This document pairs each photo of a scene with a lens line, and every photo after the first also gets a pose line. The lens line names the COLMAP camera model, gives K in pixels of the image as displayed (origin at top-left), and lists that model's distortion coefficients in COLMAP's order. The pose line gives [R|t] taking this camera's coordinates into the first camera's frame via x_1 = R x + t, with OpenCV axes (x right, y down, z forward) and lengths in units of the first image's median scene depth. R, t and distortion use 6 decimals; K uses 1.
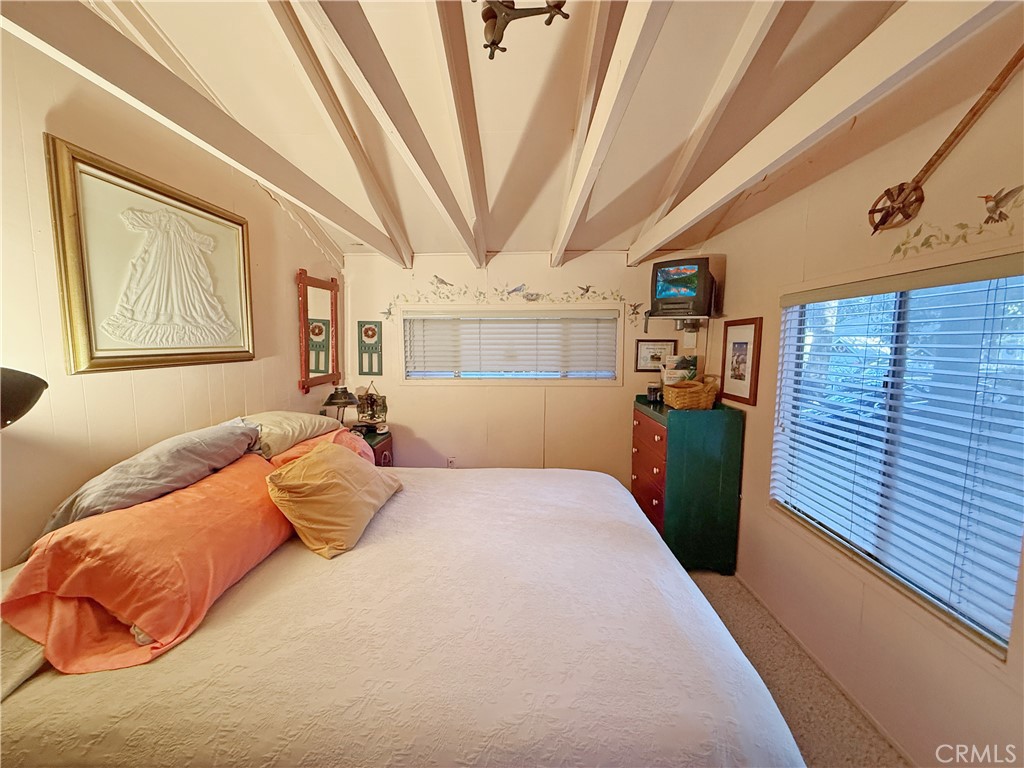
lens RADIAL K [[406.1, 0, 509.8], [0, 406.1, 383.8], [0, 0, 1]] dist [-0.000225, 0.000079]
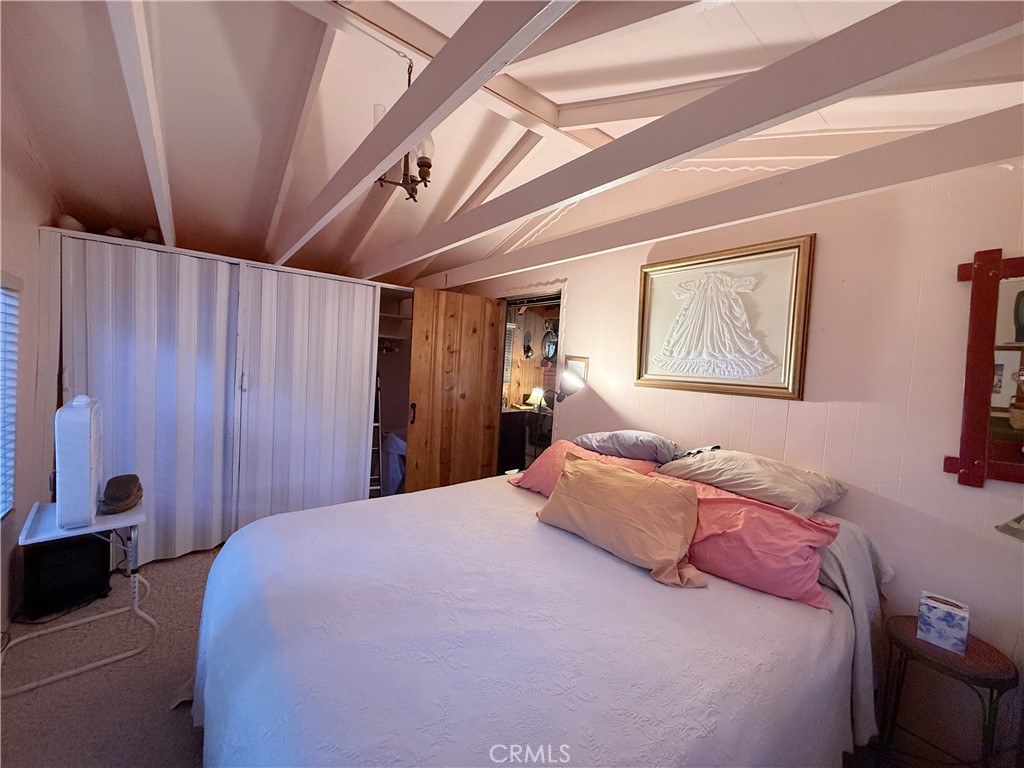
lens RADIAL K [[406.1, 0, 509.8], [0, 406.1, 383.8], [0, 0, 1]] dist [-0.000225, 0.000079]
pose [[-0.758912, -0.019616, -0.650898, 0.439450], [-0.130184, 0.983939, 0.122135, -0.137541], [0.638047, 0.177427, -0.749276, 1.482472]]
